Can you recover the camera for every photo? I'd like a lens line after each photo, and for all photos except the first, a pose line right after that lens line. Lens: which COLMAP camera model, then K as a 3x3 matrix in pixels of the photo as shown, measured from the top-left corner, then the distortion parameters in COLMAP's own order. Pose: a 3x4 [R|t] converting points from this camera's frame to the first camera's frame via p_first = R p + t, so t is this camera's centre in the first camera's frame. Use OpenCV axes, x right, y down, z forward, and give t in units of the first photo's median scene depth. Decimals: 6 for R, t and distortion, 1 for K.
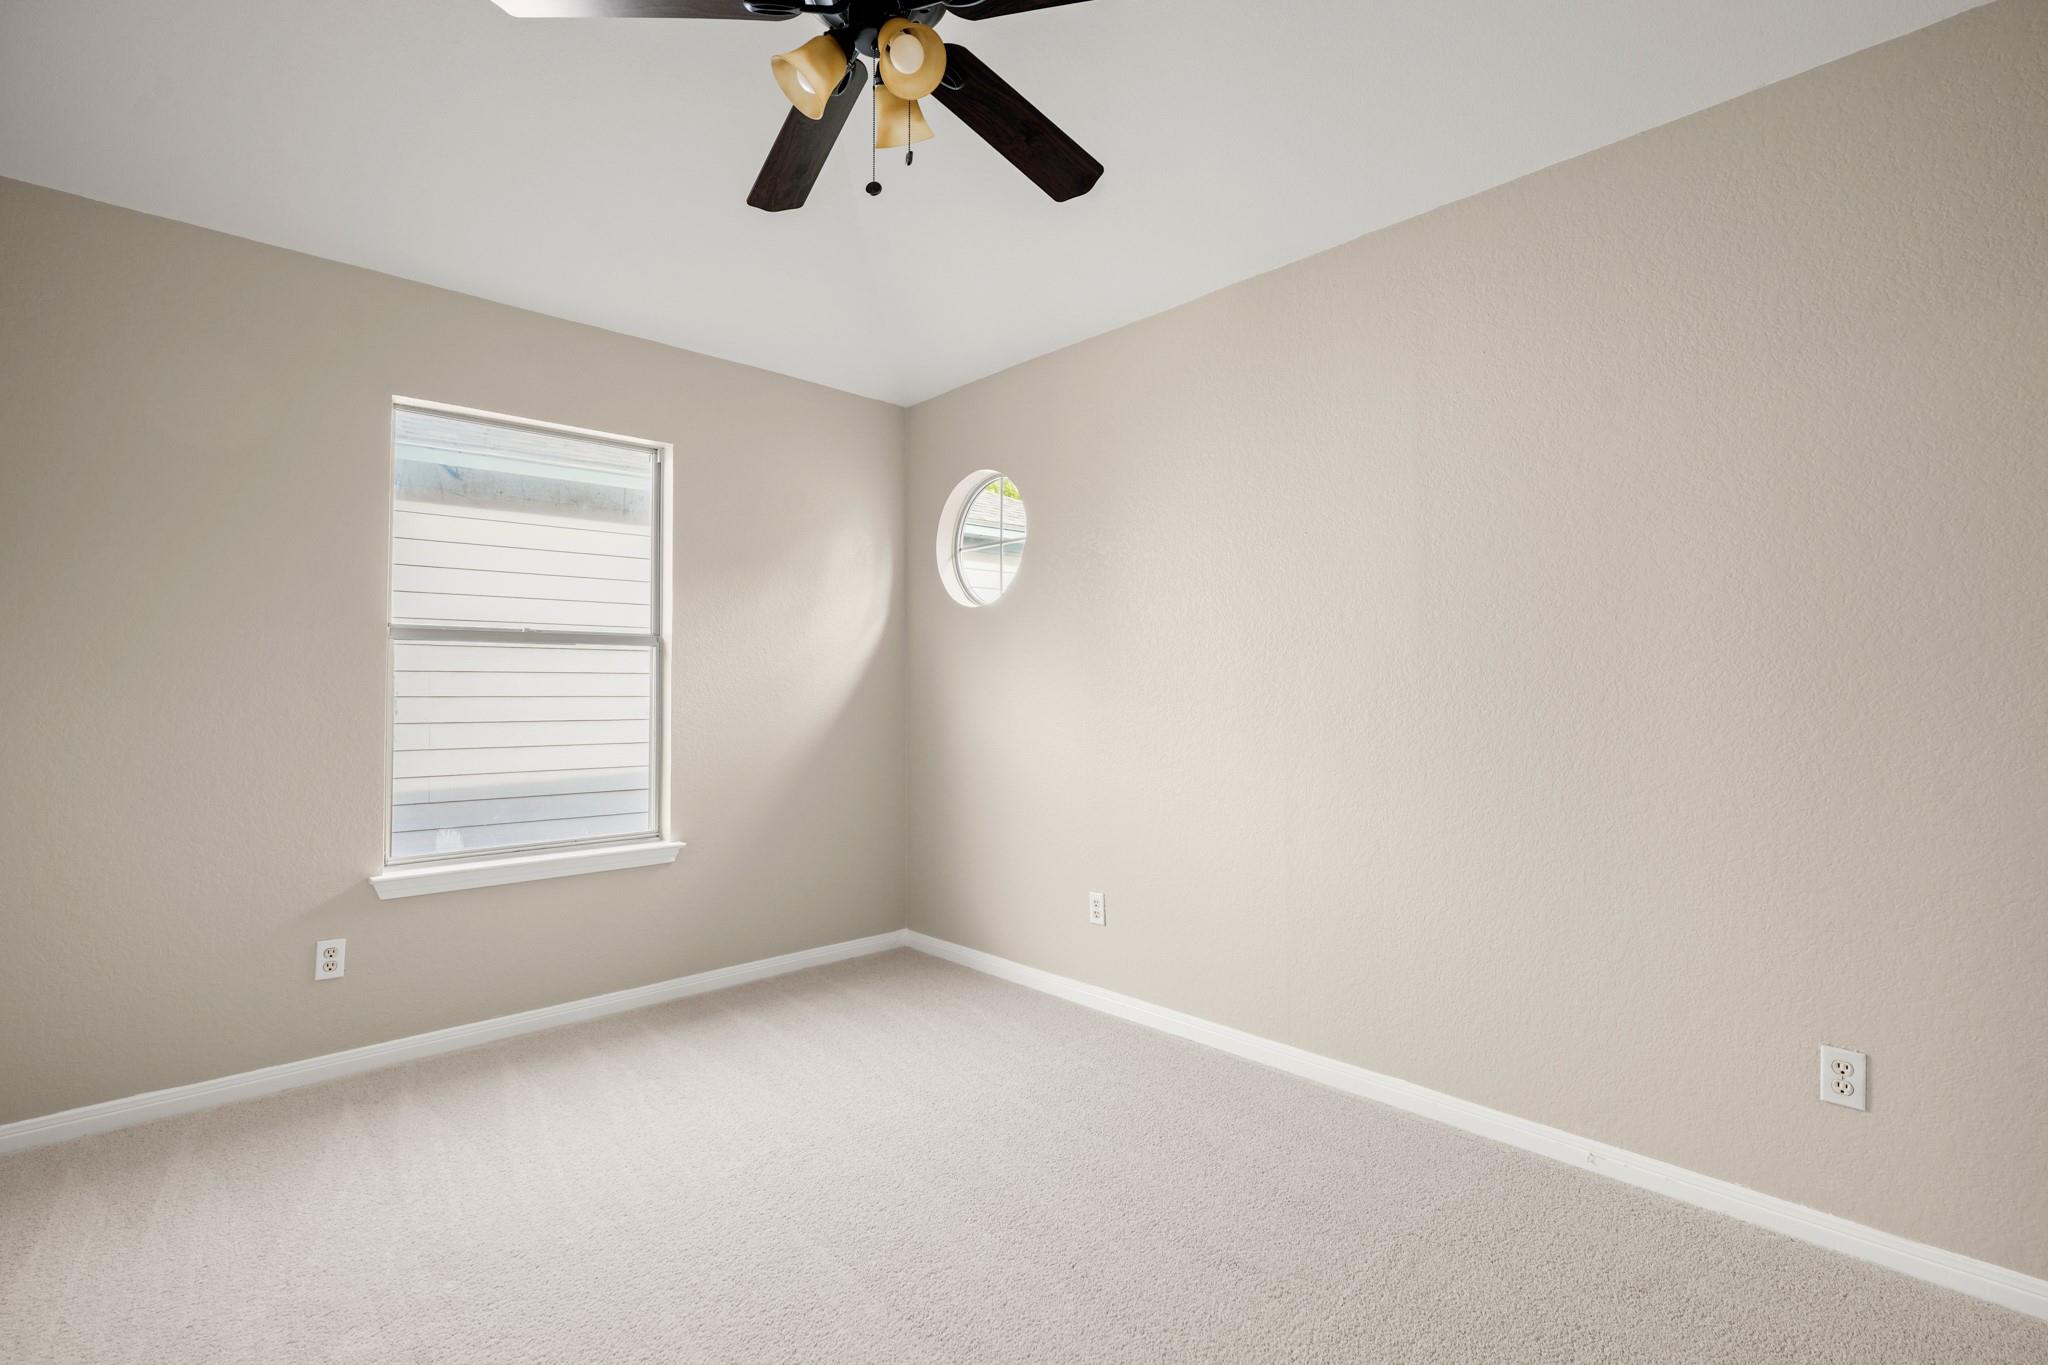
lens RADIAL K [[938.6, 0, 1028.8], [0, 938.6, 688.7], [0, 0, 1]] dist [-0.005141, 0.000449]
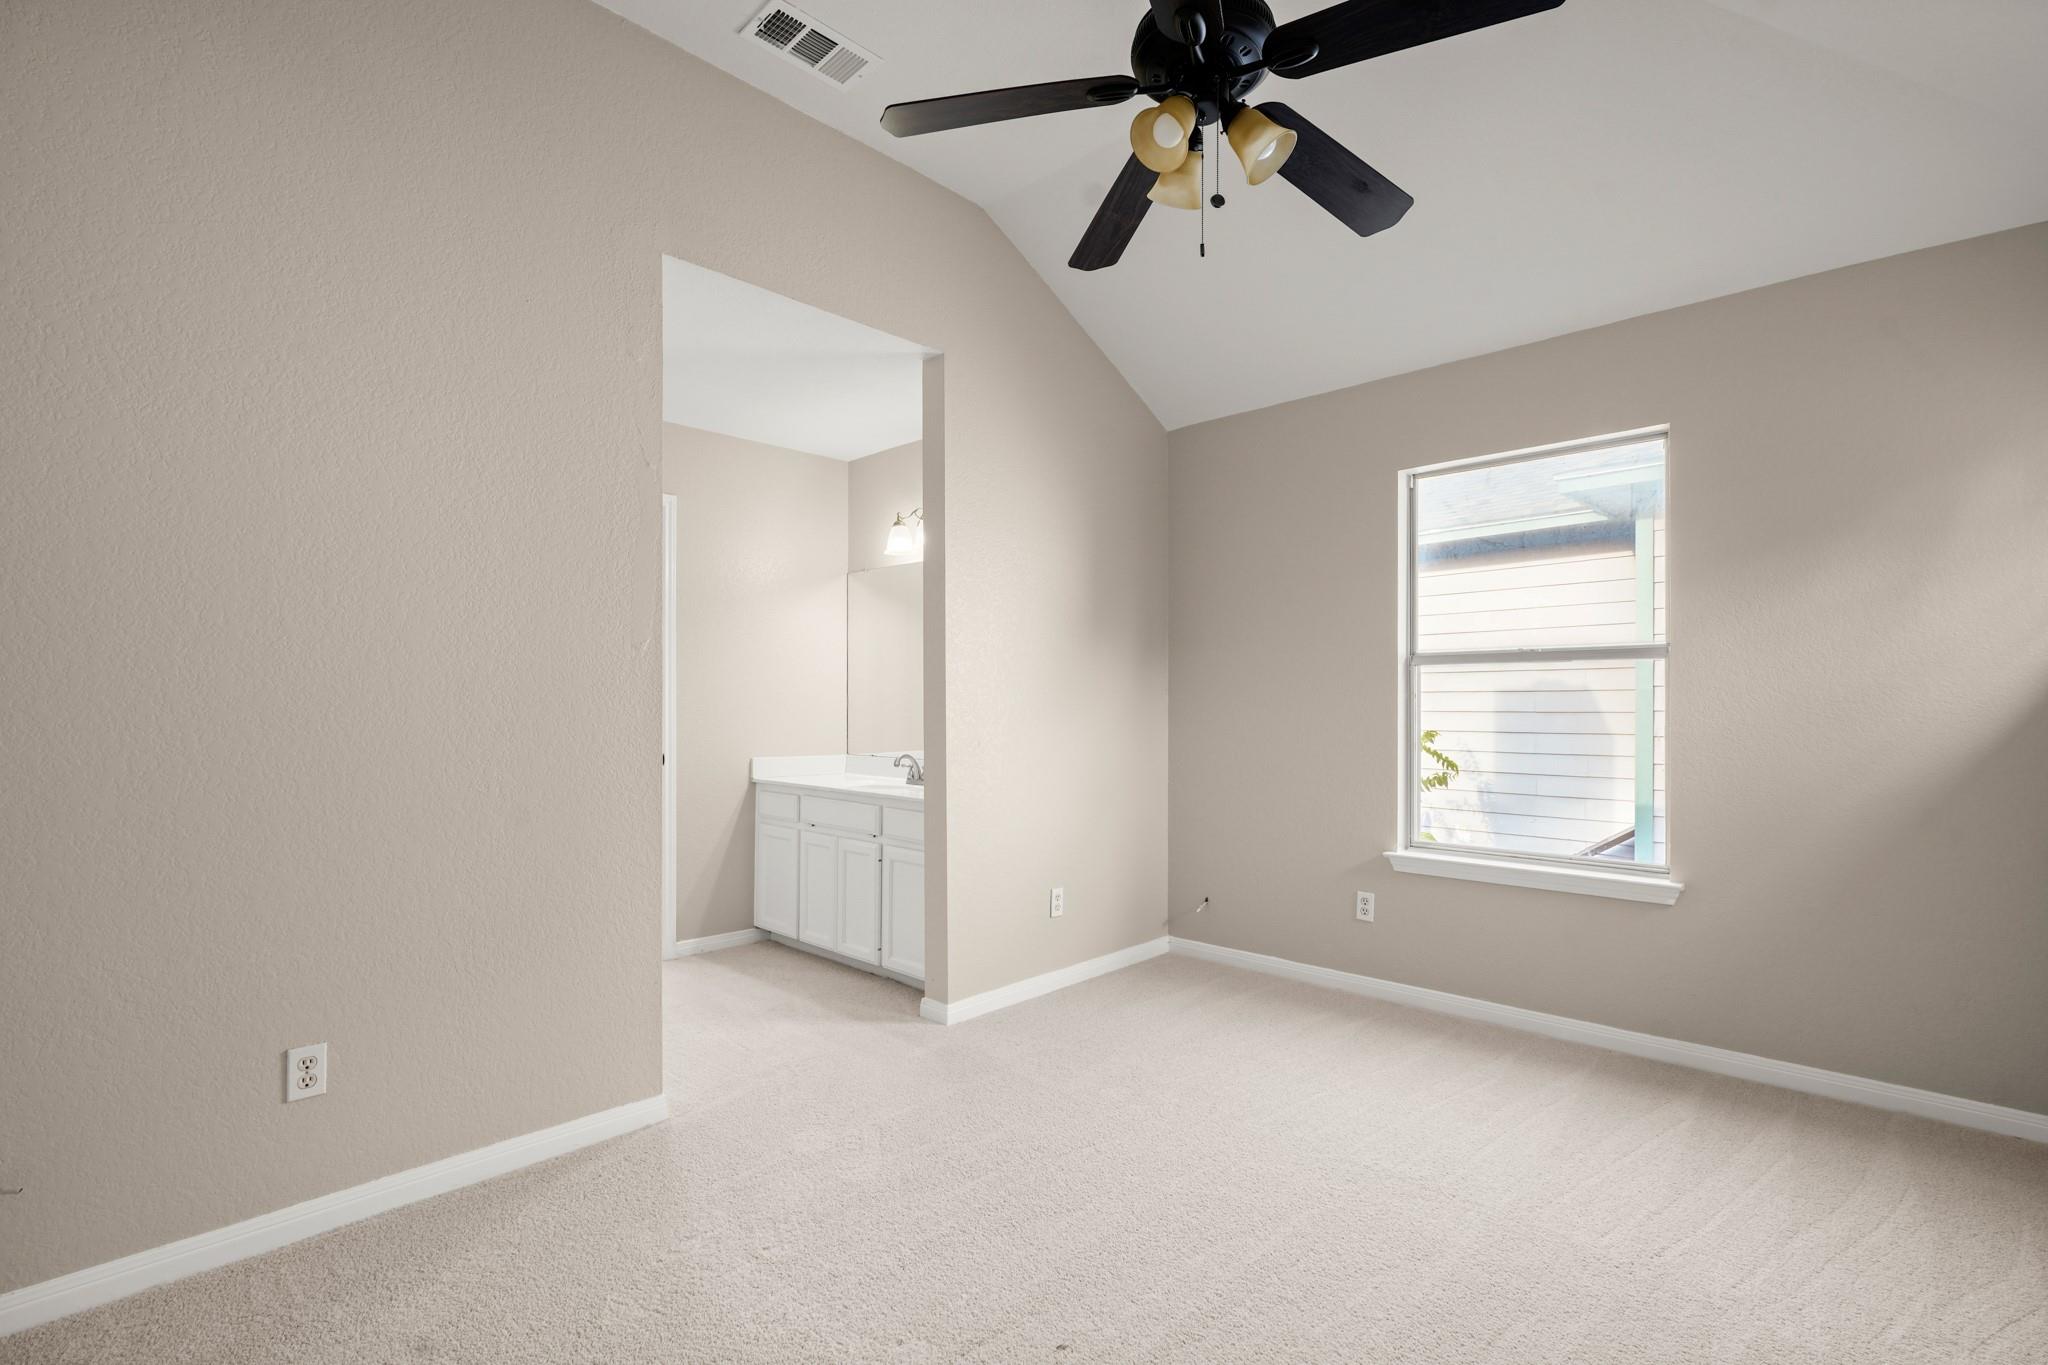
lens RADIAL K [[938.6, 0, 1028.0], [0, 938.6, 681.2], [0, 0, 1]] dist [-0.005141, 0.000449]
pose [[0.051456, -0.010273, -0.998622, 0.509983], [0.009017, 0.999911, -0.009821, -0.022234], [0.998635, -0.008499, 0.051544, 0.393226]]
